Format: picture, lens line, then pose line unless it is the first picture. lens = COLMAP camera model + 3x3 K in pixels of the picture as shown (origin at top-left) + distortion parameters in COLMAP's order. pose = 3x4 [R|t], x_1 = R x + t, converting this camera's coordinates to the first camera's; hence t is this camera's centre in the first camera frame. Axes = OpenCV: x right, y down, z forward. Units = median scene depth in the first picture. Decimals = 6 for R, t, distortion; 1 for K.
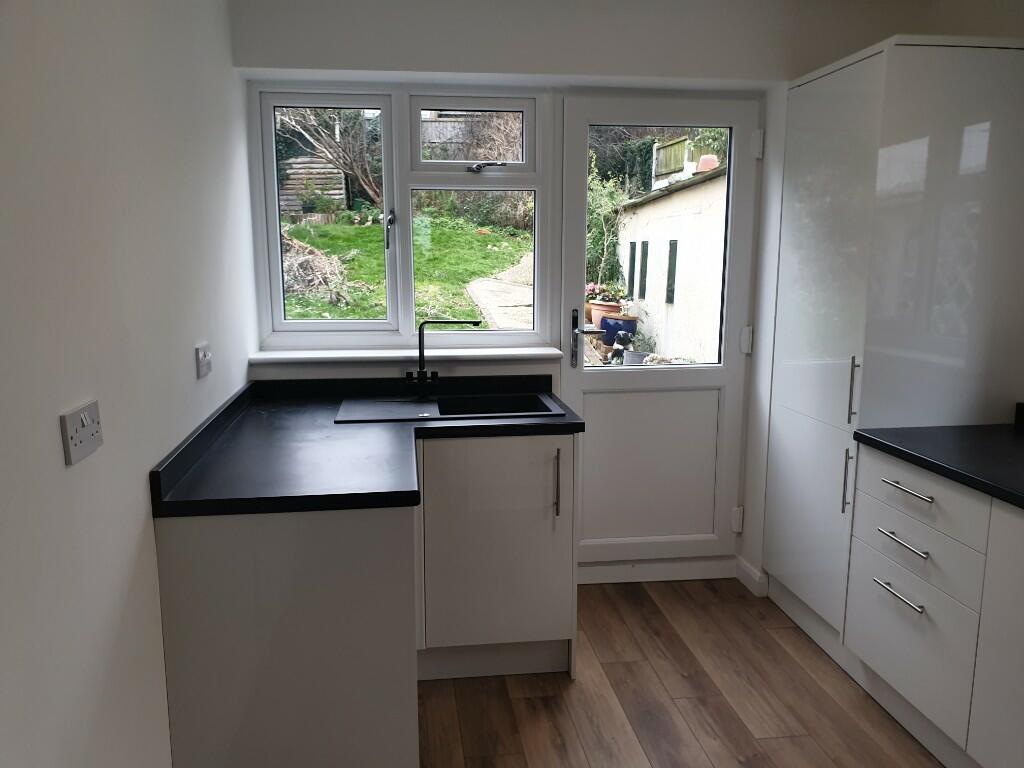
lens RADIAL K [[793.6, 0, 514.9], [0, 793.6, 384.7], [0, 0, 1]] dist [0.042868, -0.033318]
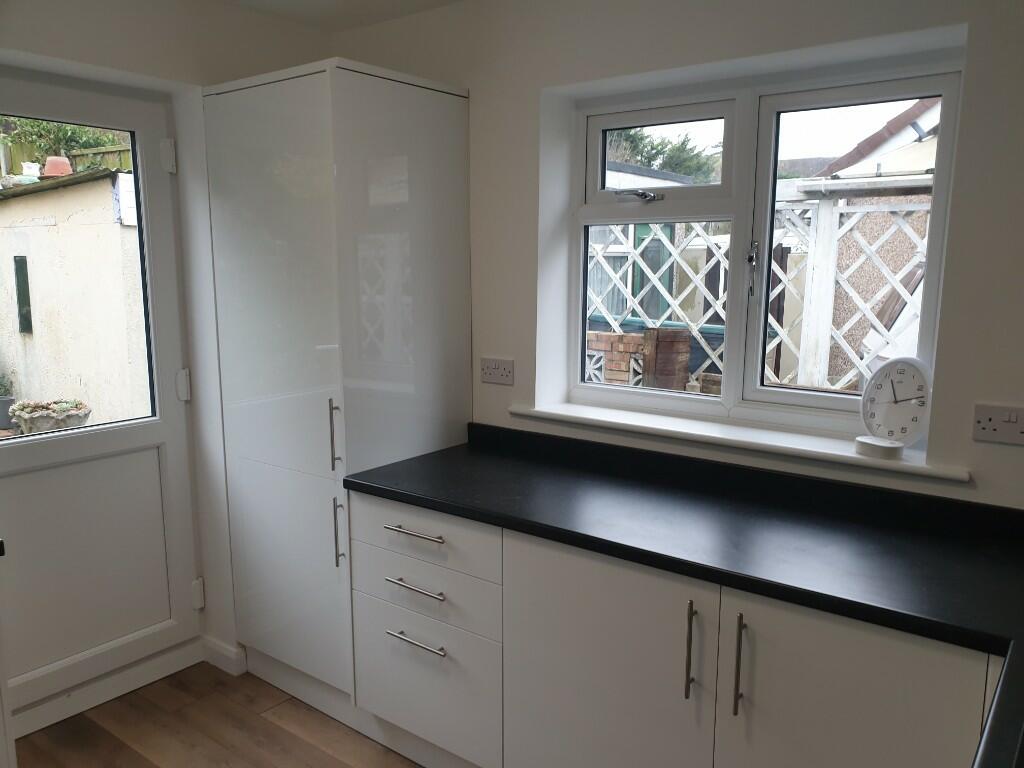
lens RADIAL K [[793.6, 0, 510.9], [0, 793.6, 386.7], [0, 0, 1]] dist [0.042868, -0.033318]
pose [[0.720660, -0.116340, 0.683457, -0.046218], [0.122315, 0.991692, 0.039836, -0.051934], [-0.682413, 0.054889, 0.728903, 0.159800]]
